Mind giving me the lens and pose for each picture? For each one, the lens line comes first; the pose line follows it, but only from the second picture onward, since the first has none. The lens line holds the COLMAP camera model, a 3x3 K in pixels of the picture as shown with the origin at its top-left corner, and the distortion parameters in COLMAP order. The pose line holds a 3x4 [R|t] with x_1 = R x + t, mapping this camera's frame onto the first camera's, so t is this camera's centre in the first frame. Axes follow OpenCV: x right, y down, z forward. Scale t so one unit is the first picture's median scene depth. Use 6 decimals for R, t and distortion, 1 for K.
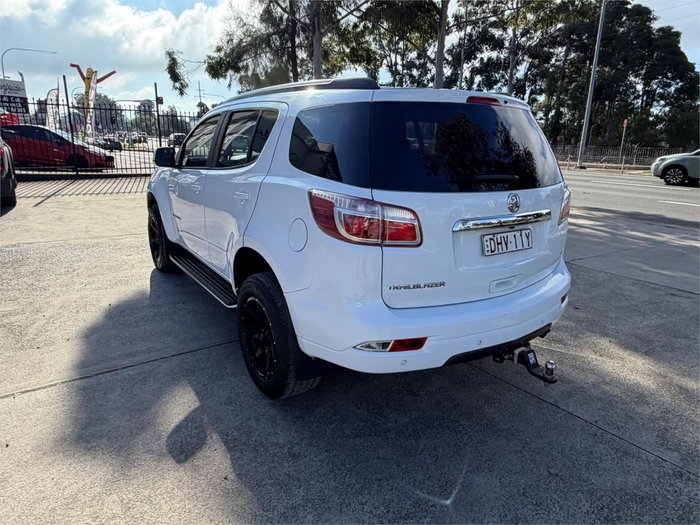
lens RADIAL K [[456.6, 0, 346.5], [0, 456.6, 260.4], [0, 0, 1]] dist [-0.002774, 0.005479]
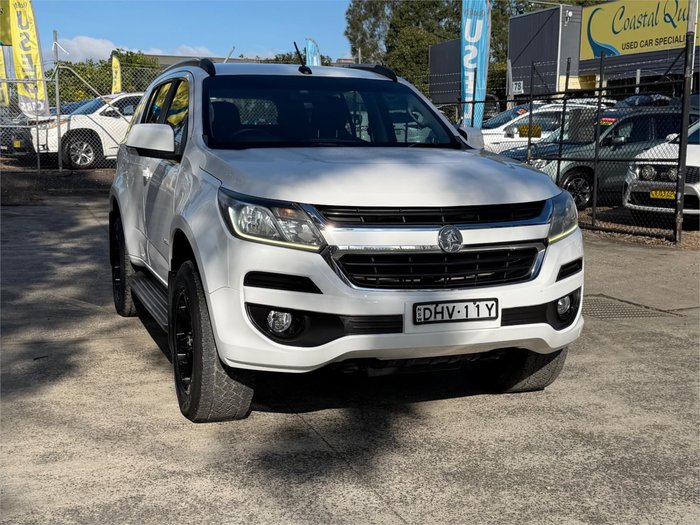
lens RADIAL K [[921.2, 0, 346.3], [0, 921.2, 261.8], [0, 0, 1]] dist [0.230837, -0.577569]
pose [[-0.967541, -0.062622, 0.244831, -0.495279], [0.038049, 0.921670, 0.386105, -0.521242], [-0.249832, 0.382888, -0.889371, 2.028044]]
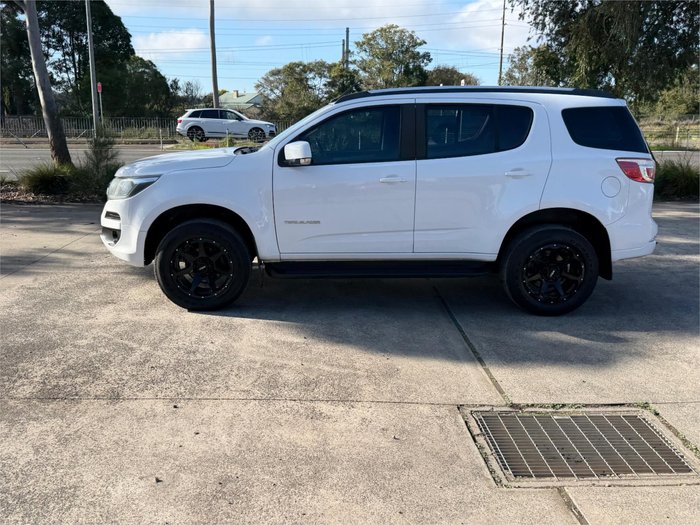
lens RADIAL K [[649.7, 0, 350.0], [0, 649.7, 262.5], [0, 0, 1]] dist [0.158262, -0.347844]
pose [[0.513715, -0.205653, 0.832949, -1.240345], [0.224928, 0.969172, 0.100564, -0.114542], [-0.827952, 0.135692, 0.544136, 0.251987]]
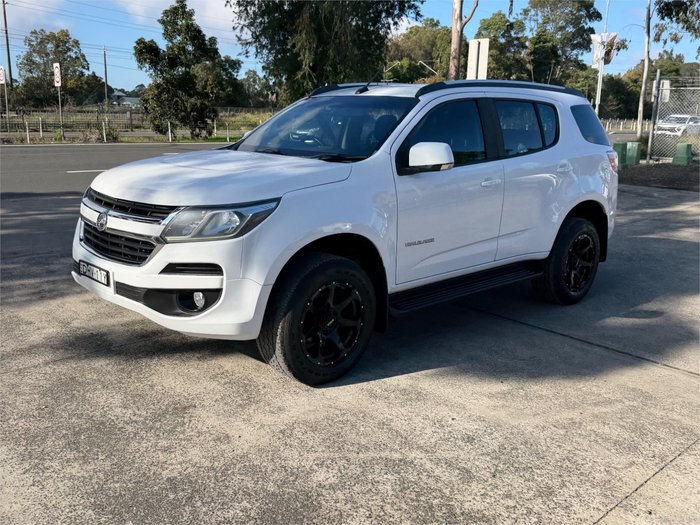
lens RADIAL K [[646.4, 0, 346.1], [0, 646.4, 255.6], [0, 0, 1]] dist [0.144355, -0.292901]
pose [[-0.165787, -0.236800, 0.957309, -1.180191], [0.229388, 0.934856, 0.270972, -0.335247], [-0.959112, 0.264519, -0.100668, 1.108365]]
